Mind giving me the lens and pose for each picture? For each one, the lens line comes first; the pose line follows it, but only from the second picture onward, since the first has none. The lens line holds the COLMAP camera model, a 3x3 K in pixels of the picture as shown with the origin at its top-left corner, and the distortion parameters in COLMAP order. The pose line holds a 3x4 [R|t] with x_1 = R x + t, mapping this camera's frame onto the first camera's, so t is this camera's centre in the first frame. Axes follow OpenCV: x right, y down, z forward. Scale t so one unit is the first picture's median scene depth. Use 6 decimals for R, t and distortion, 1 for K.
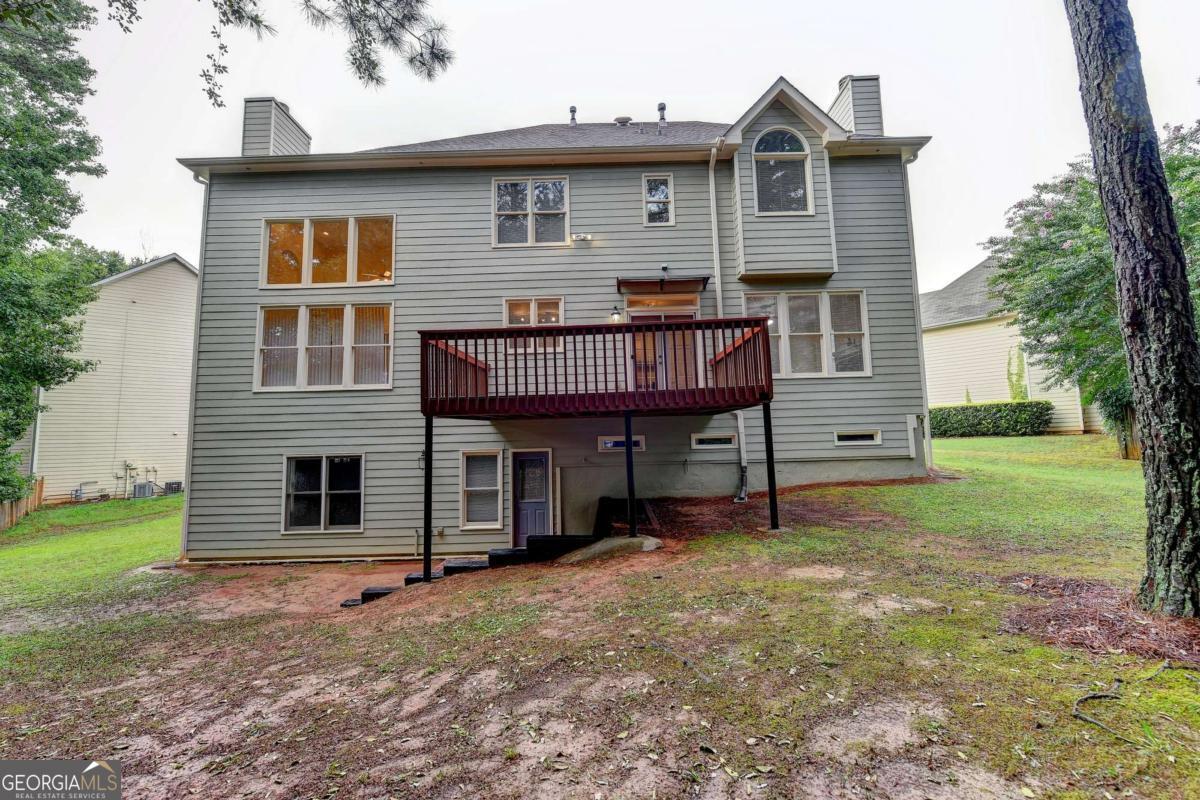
lens RADIAL K [[438.2, 0, 601.4], [0, 438.2, 407.4], [0, 0, 1]] dist [-0.008433, -0.000137]
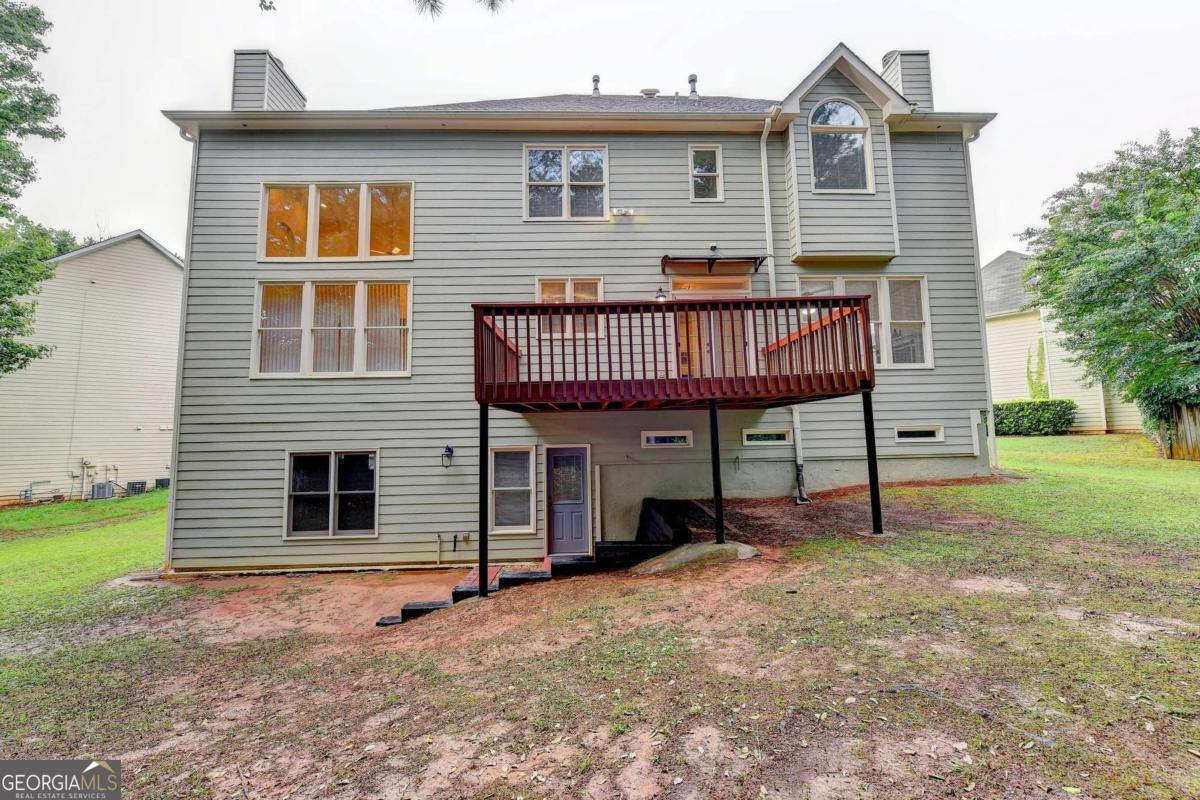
lens RADIAL K [[438.2, 0, 567.3], [0, 438.2, 410.5], [0, 0, 1]] dist [-0.008433, -0.000137]
pose [[0.999321, 0.007710, 0.036031, -0.192116], [-0.007799, 0.999967, 0.002317, 0.022180], [-0.036012, -0.002597, 0.999348, 0.098256]]
